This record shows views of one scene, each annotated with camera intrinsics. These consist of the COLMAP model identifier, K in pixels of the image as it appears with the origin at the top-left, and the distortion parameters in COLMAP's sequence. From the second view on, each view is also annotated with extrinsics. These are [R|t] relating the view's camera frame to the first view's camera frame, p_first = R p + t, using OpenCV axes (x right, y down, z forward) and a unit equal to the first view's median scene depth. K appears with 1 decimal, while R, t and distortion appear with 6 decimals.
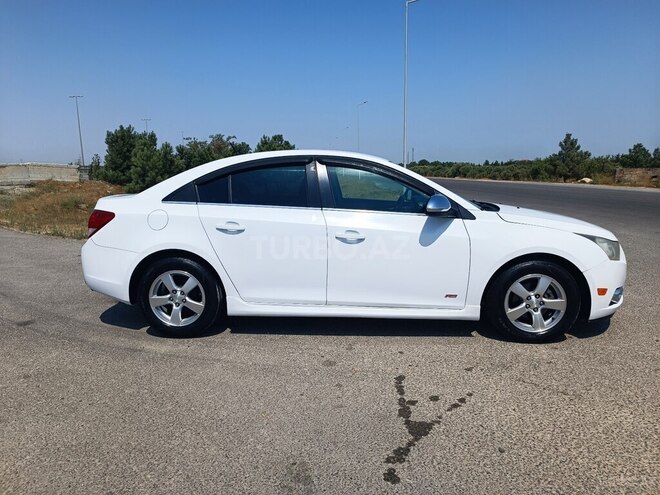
lens RADIAL K [[531.4, 0, 335.4], [0, 531.4, 241.7], [0, 0, 1]] dist [0.039975, 0.008192]
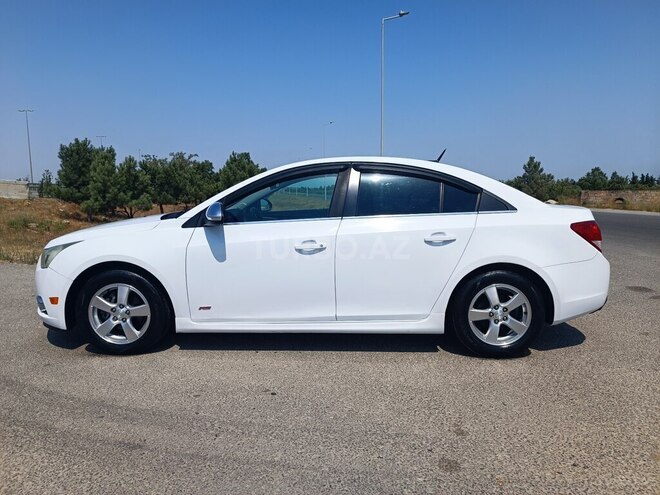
lens RADIAL K [[483.9, 0, 329.1], [0, 483.9, 252.6], [0, 0, 1]] dist [0.044488, -0.045401]
pose [[0.993807, -0.003066, 0.111081, -0.059620], [0.004515, 0.999908, -0.012791, -0.006560], [-0.111032, 0.013213, 0.993729, 0.112661]]
